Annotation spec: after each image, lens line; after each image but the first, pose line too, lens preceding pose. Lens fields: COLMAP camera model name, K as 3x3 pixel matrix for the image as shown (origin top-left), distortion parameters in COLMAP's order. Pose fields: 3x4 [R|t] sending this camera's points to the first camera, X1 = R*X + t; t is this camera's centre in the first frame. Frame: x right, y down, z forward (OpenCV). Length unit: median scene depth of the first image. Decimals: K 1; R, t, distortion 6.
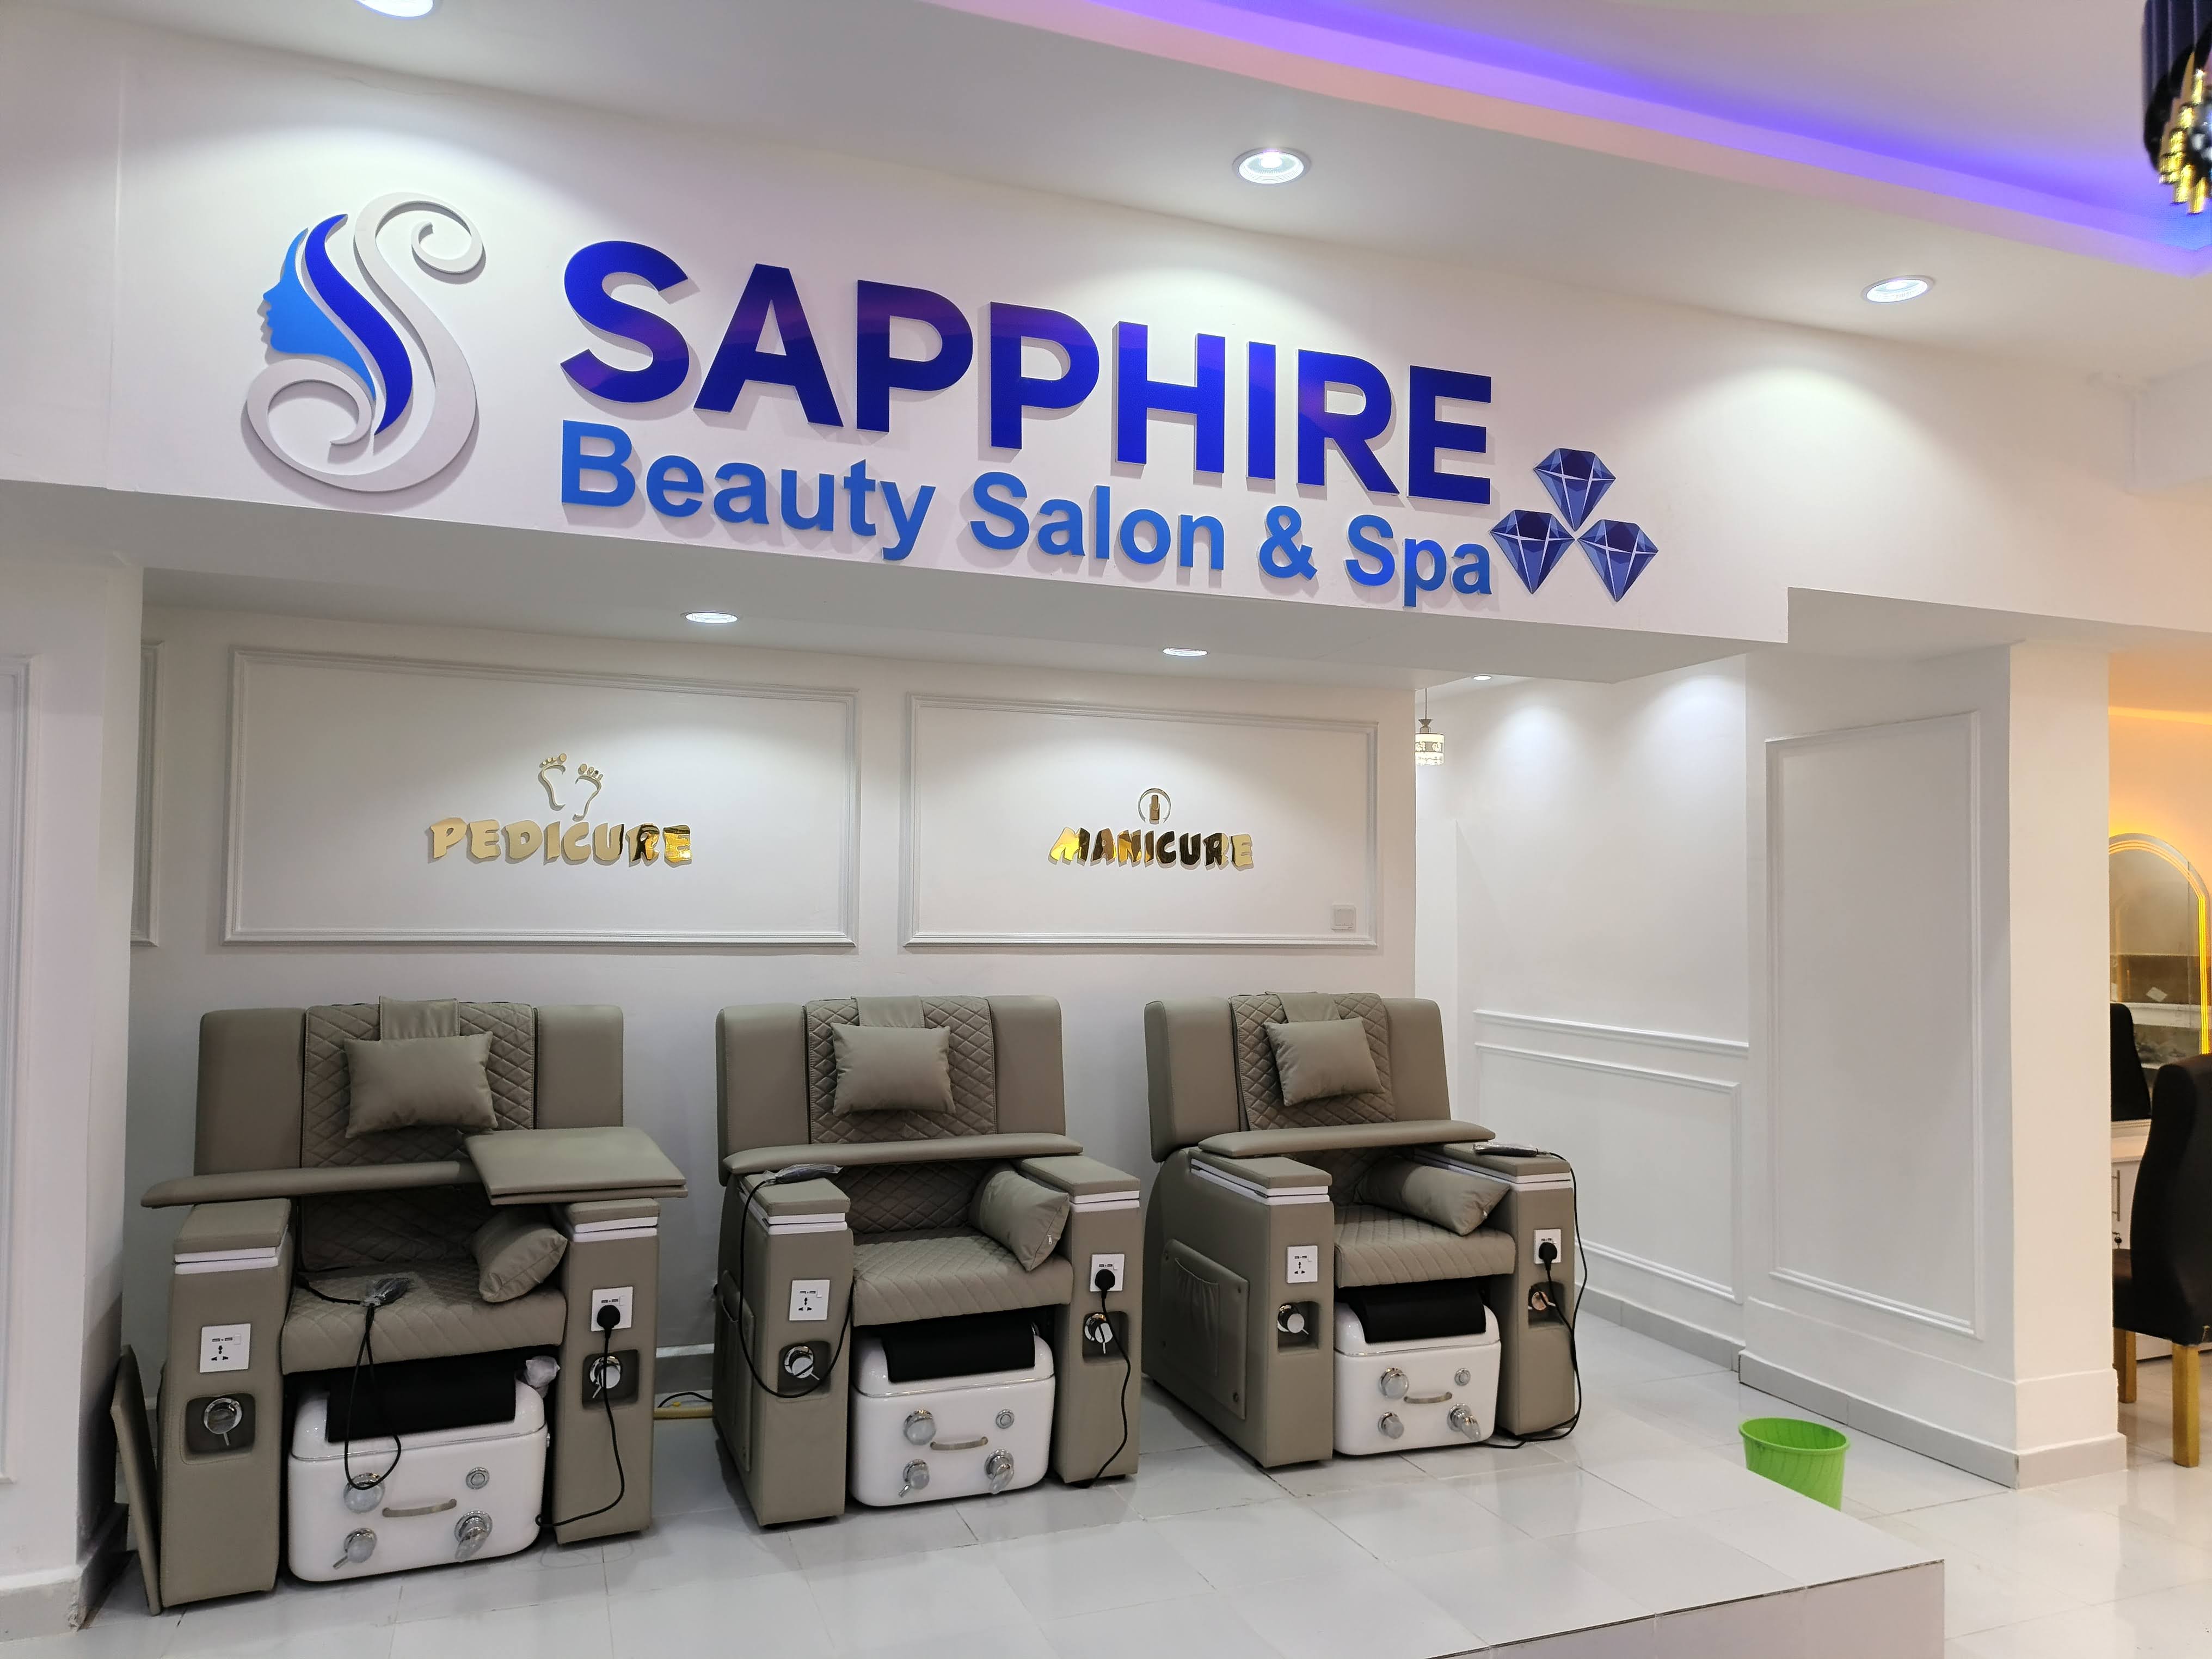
lens RADIAL K [[1501.2, 0, 1106.0], [0, 1501.2, 829.5], [0, 0, 1]] dist [0.053991, -0.054753]
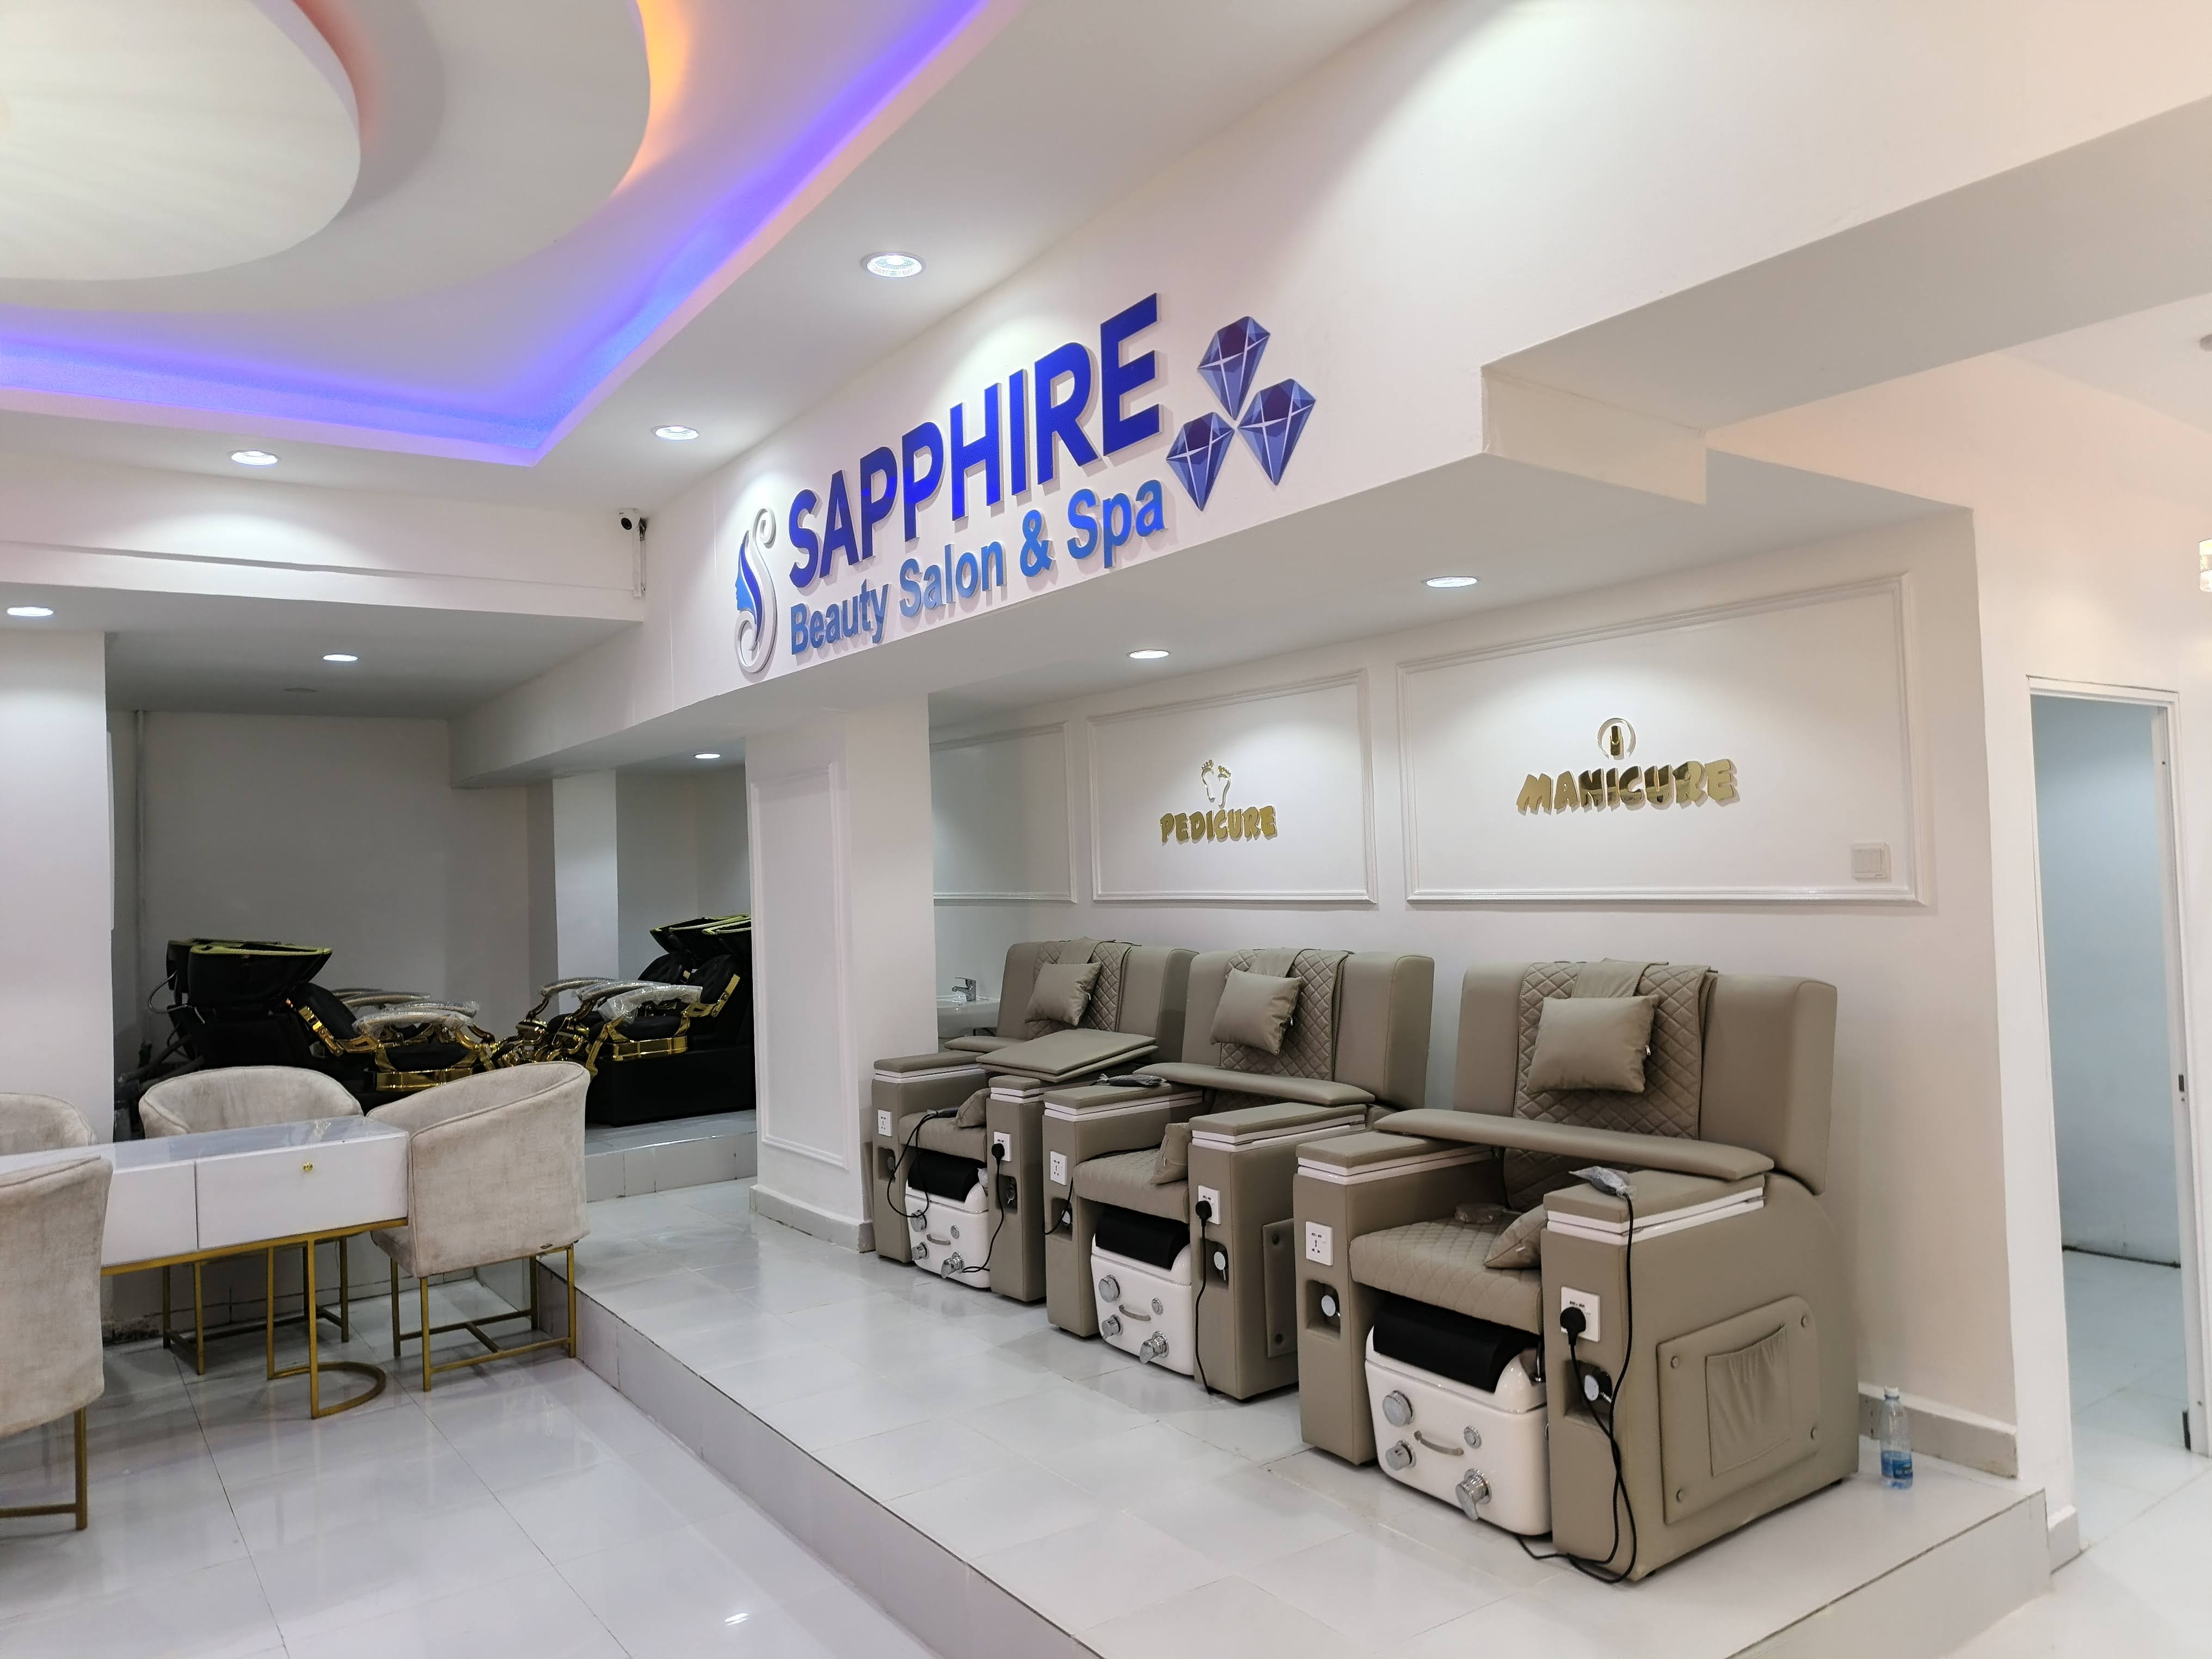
lens RADIAL K [[1501.6, 0, 1104.7], [0, 1501.6, 815.0], [0, 0, 1]] dist [0.009839, 0.001155]
pose [[0.252453, -0.055901, -0.965993, 1.129632], [0.084521, 0.995788, -0.035537, 0.048393], [0.963911, -0.072675, 0.256114, 0.721188]]
